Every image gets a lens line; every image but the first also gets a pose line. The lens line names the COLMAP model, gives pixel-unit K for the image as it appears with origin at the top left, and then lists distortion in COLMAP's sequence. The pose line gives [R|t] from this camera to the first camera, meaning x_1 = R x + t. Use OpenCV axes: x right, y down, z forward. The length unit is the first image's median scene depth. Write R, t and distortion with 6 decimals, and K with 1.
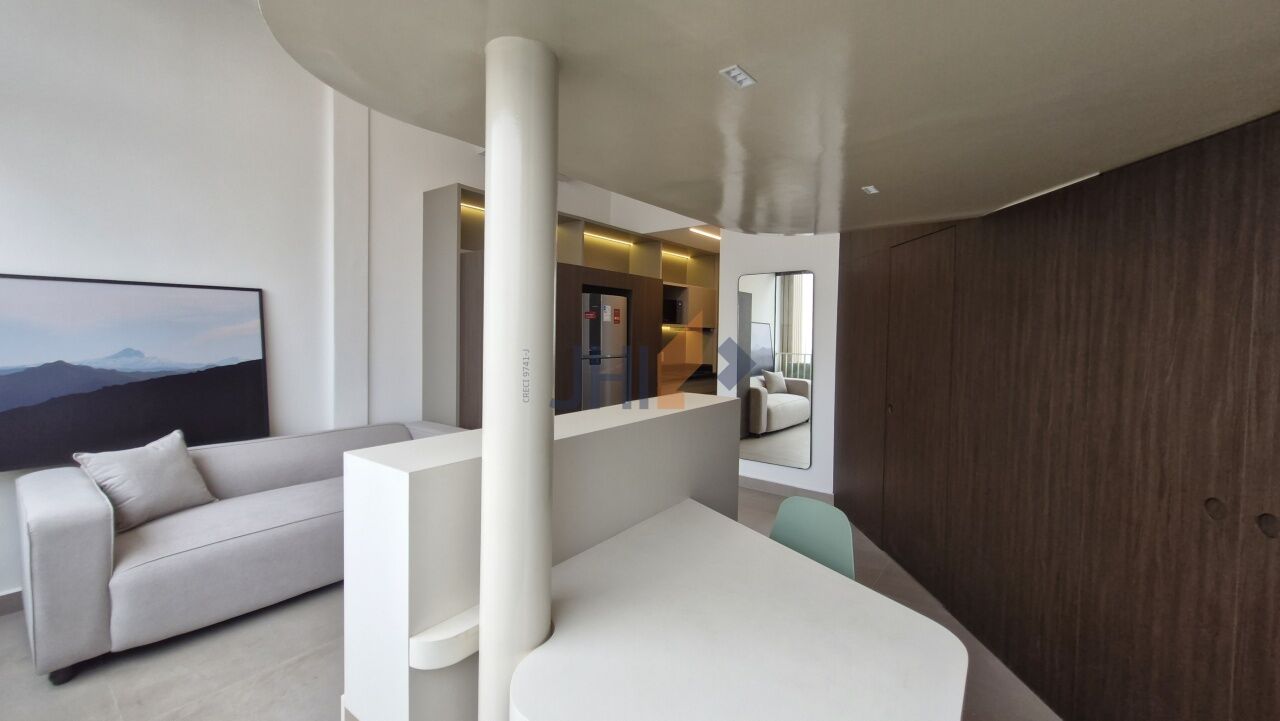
lens RADIAL K [[505.4, 0, 651.7], [0, 505.4, 348.6], [0, 0, 1]] dist [0.006218, -0.000302]
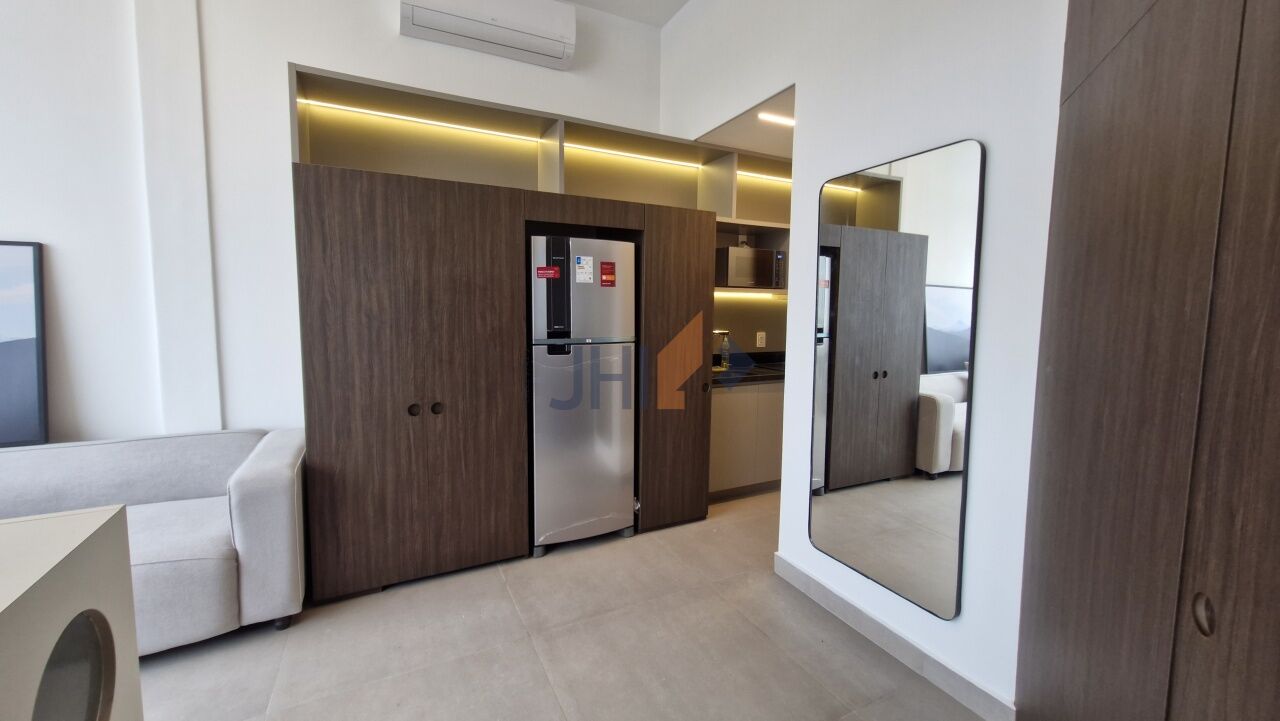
lens RADIAL K [[505.2, 0, 648.9], [0, 505.2, 348.5], [0, 0, 1]] dist [0.006347, -0.000739]
pose [[0.903220, 0.031030, -0.428055, 0.247627], [-0.009468, 0.998581, 0.052409, -0.008521], [0.429073, -0.043284, 0.902232, 0.503037]]
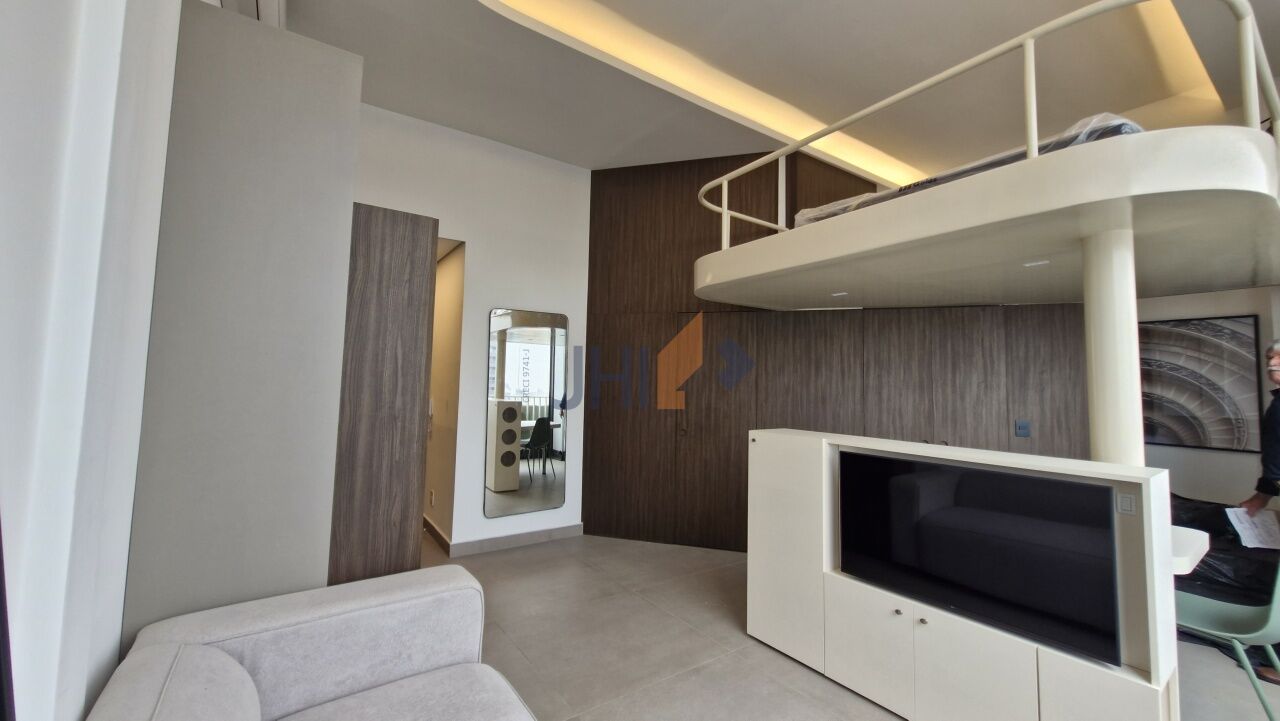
lens RADIAL K [[505.2, 0, 648.9], [0, 505.2, 348.5], [0, 0, 1]] dist [0.006347, -0.000739]
pose [[0.290692, 0.061947, 0.954809, -0.614888], [0.011089, 0.997617, -0.068101, -0.008751], [-0.956753, 0.030385, 0.289312, 0.509207]]
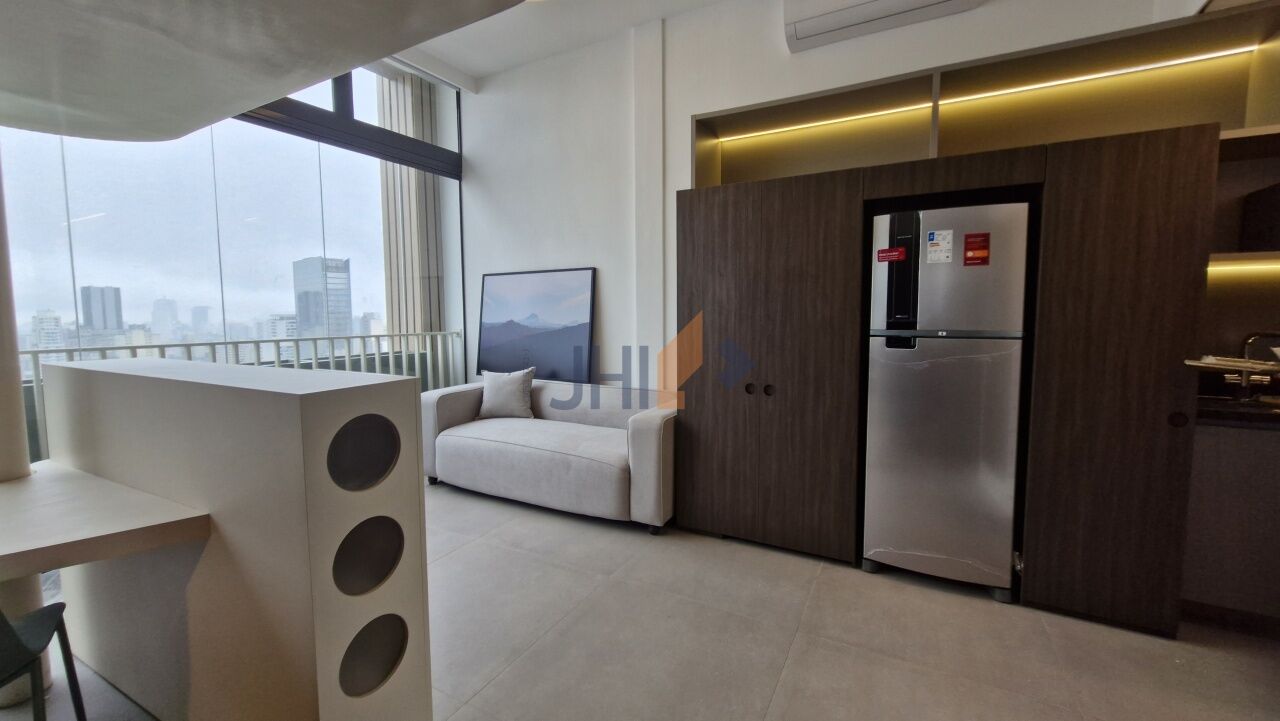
lens RADIAL K [[505.2, 0, 648.9], [0, 505.2, 348.5], [0, 0, 1]] dist [0.006347, -0.000739]
pose [[0.165797, 0.055905, -0.984574, 0.367442], [-0.024683, 0.998314, 0.052529, 0.010861], [0.985851, 0.015593, 0.166898, 0.659570]]
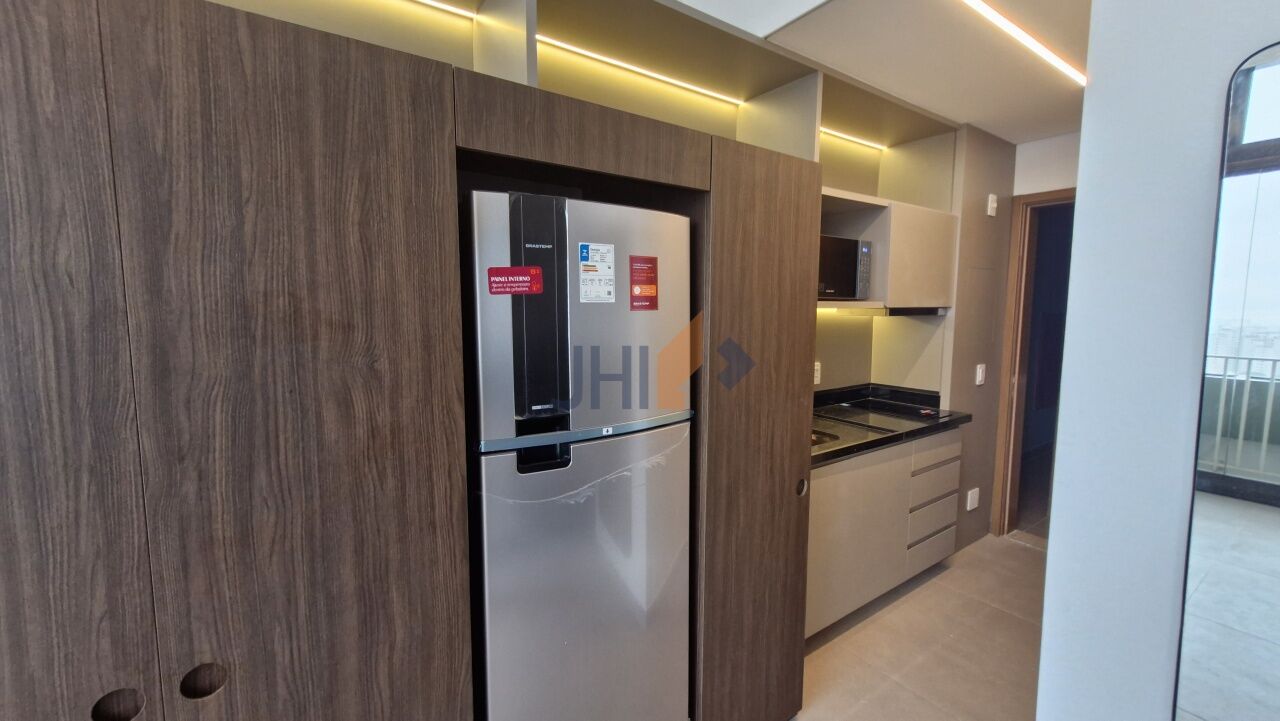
lens RADIAL K [[505.2, 0, 648.9], [0, 505.2, 348.5], [0, 0, 1]] dist [0.006347, -0.000739]
pose [[0.954424, 0.012078, -0.298210, 0.017669], [0.004251, 0.998529, 0.054048, -0.045752], [0.298424, -0.052852, 0.952969, 0.776431]]
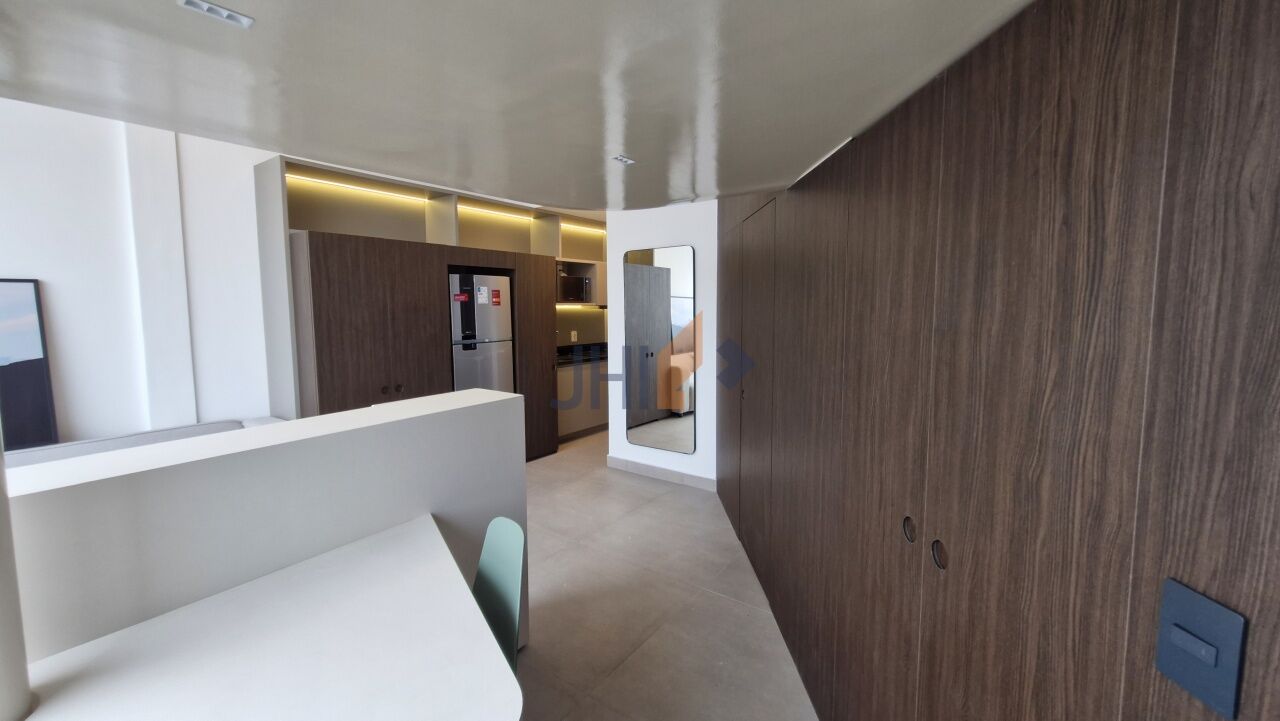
lens RADIAL K [[505.2, 0, 648.9], [0, 505.2, 348.5], [0, 0, 1]] dist [0.006347, -0.000739]
pose [[0.999512, -0.021516, 0.022648, 0.202902], [0.020242, 0.998278, 0.055061, -0.016526], [-0.023794, -0.054576, 0.998226, 0.050662]]
